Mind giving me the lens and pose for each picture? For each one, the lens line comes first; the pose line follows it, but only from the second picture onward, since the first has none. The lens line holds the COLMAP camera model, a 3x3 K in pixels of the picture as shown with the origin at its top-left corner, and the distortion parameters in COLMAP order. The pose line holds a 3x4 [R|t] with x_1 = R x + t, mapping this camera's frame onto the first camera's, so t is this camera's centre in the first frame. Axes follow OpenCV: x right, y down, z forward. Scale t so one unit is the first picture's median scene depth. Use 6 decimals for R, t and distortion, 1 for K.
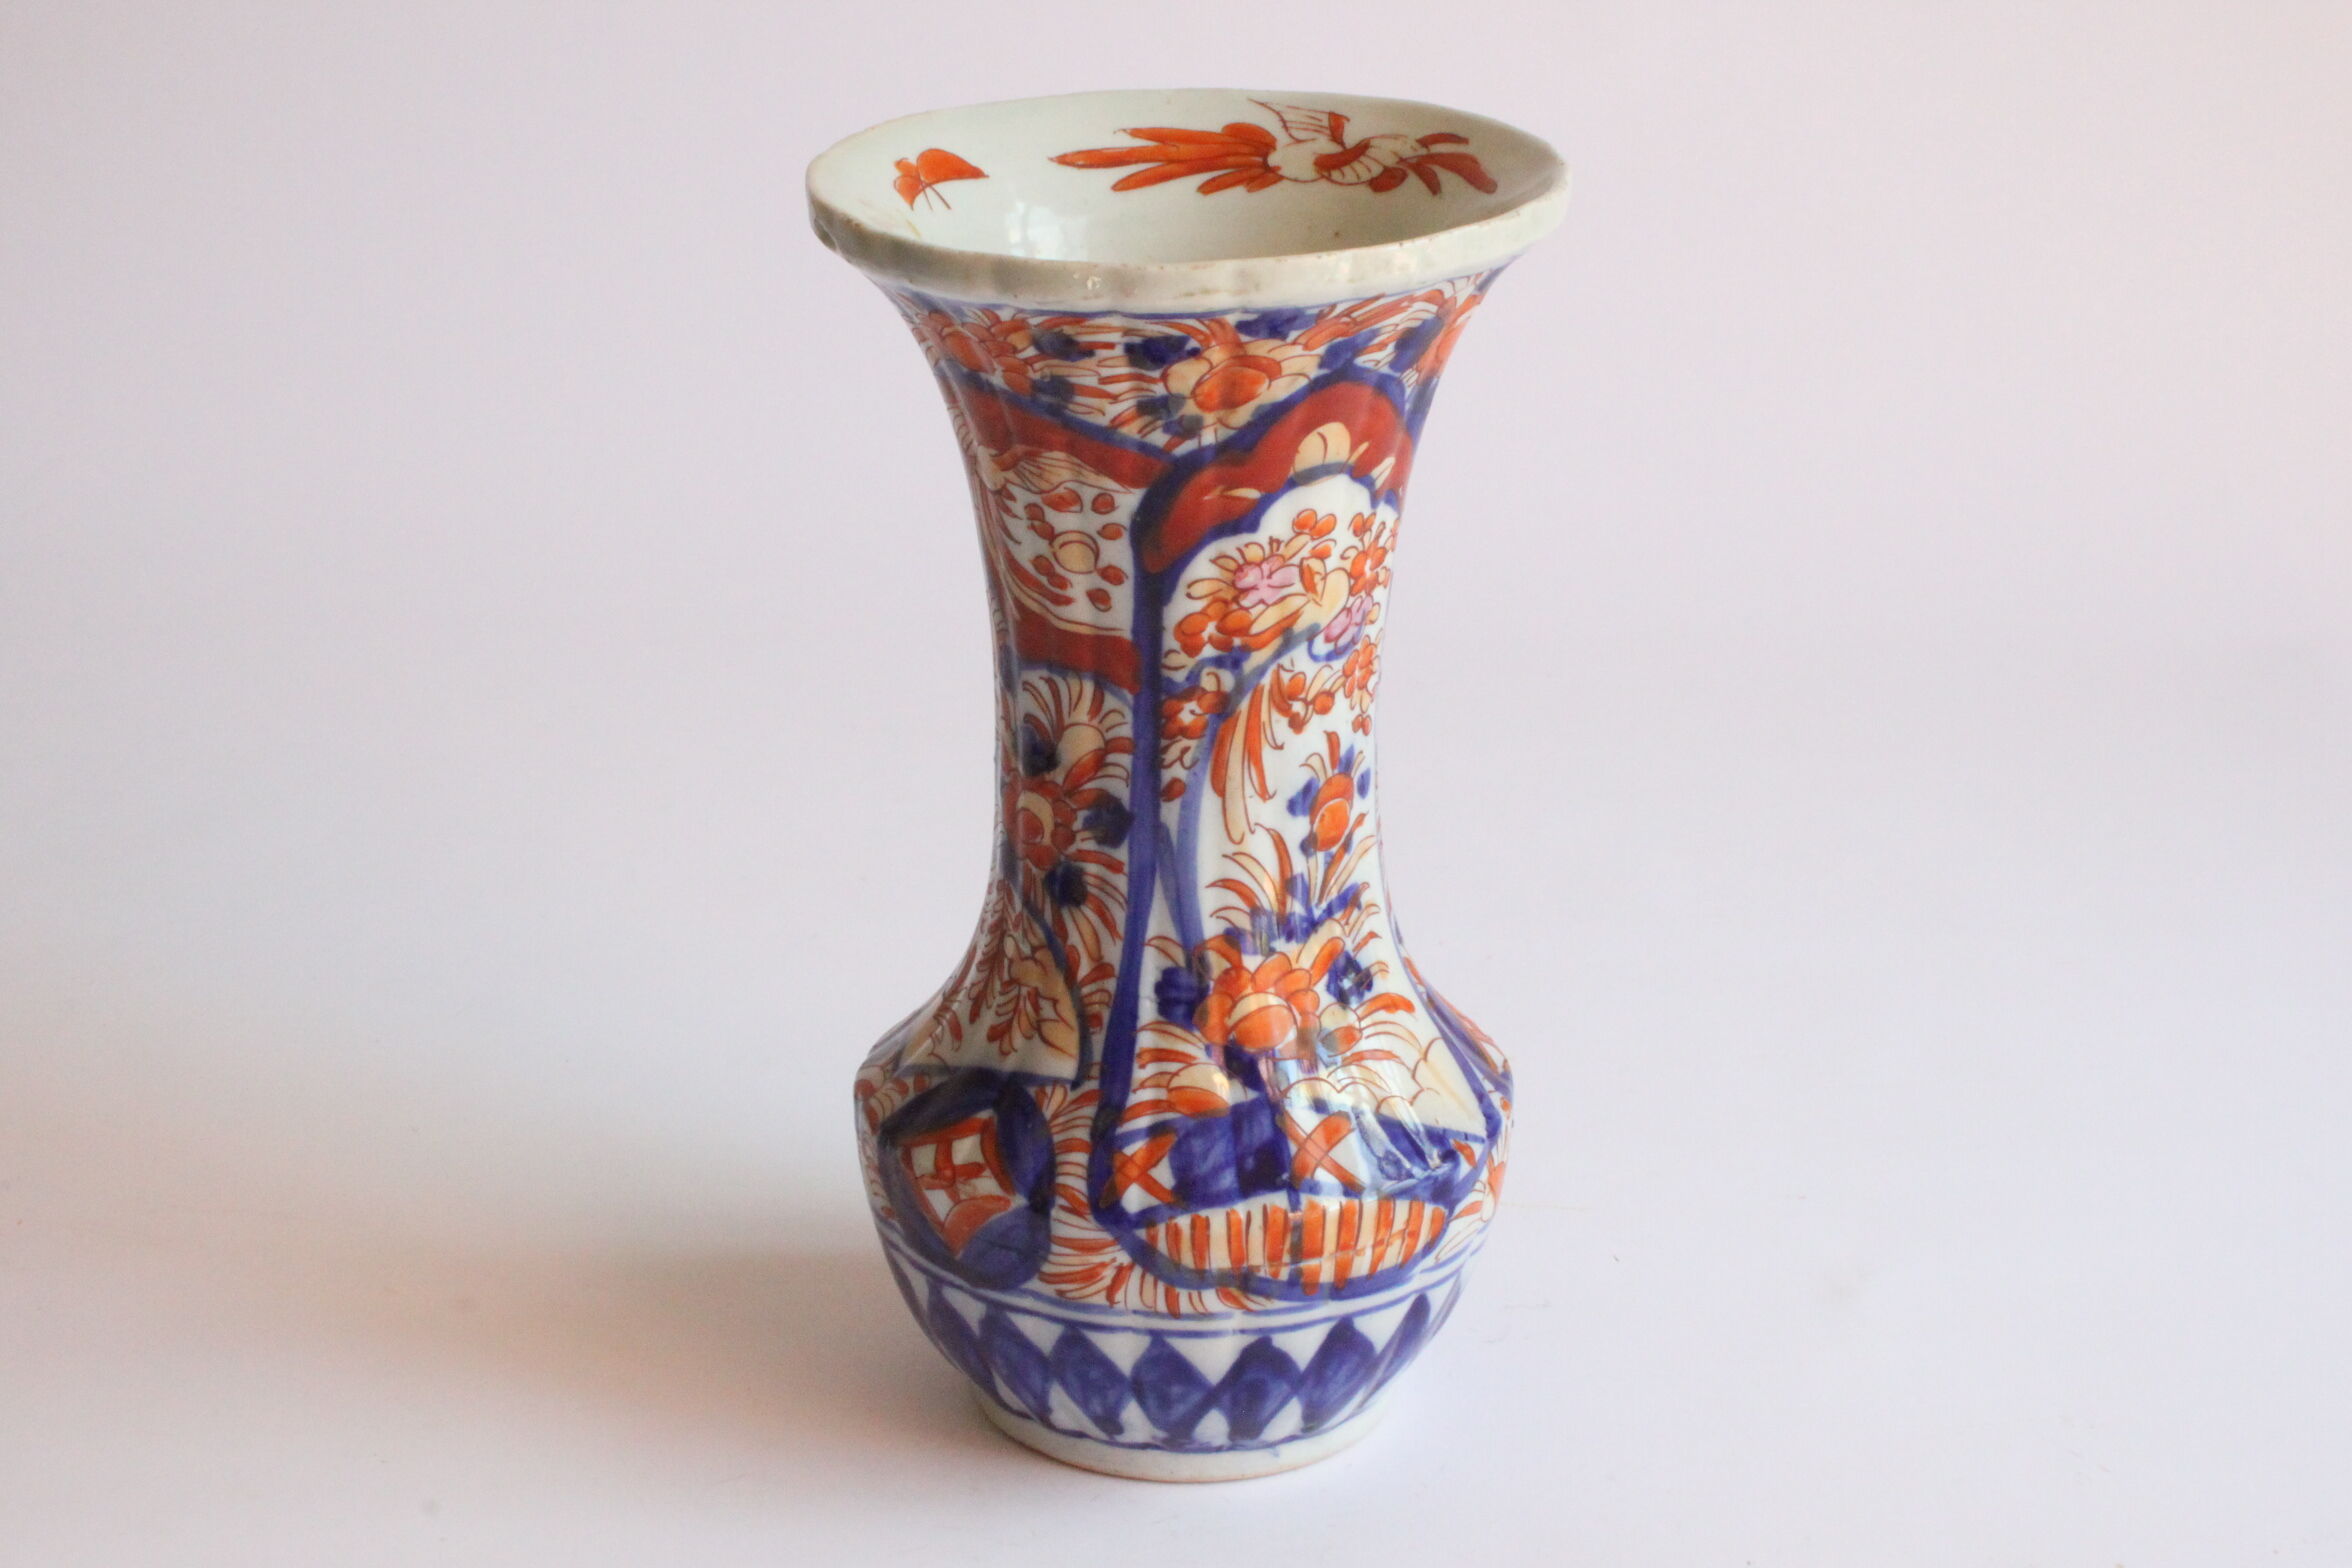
lens RADIAL K [[4314.5, 0, 1176.0], [0, 4314.5, 784.0], [0, 0, 1]] dist [-0.054195, -0.056167]
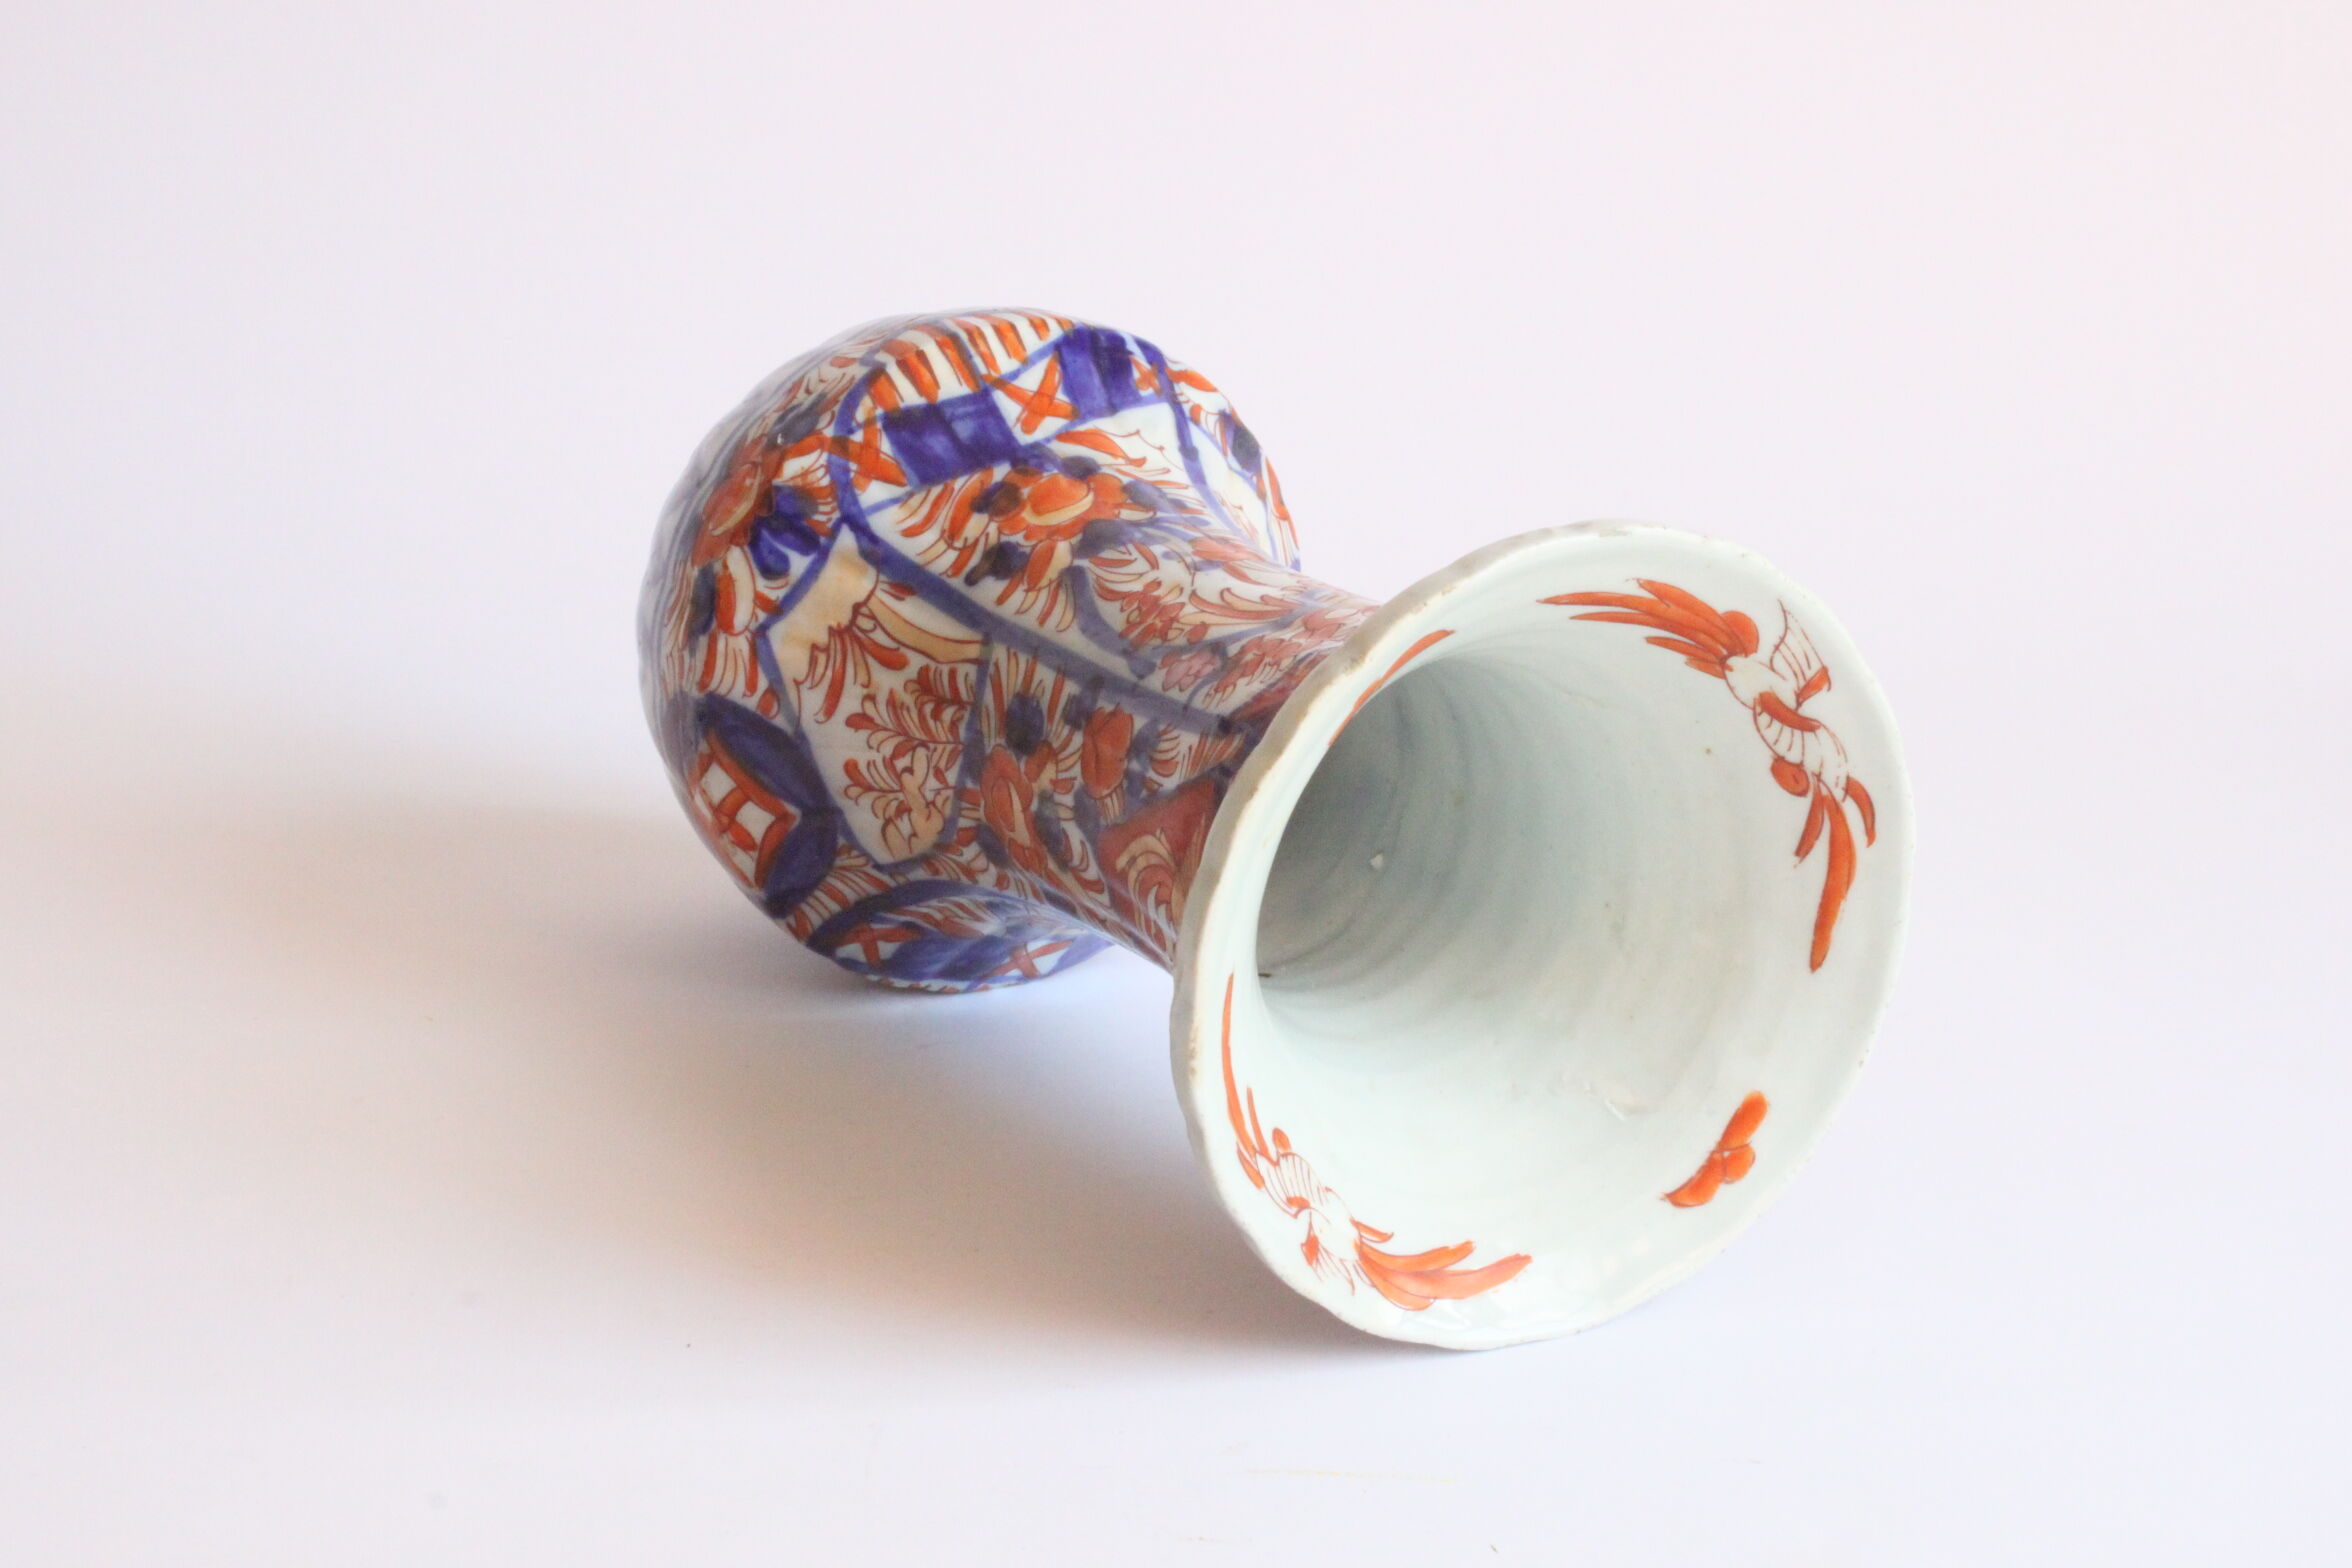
lens RADIAL K [[6071.2, 0, 1176.0], [0, 6071.2, 784.0], [0, 0, 1]] dist [0.103598, -0.333607]
pose [[0.758534, 0.300653, 0.578130, -0.781781], [-0.621786, 0.068508, 0.780185, -1.058610], [0.194958, -0.951270, 0.238908, 0.708870]]
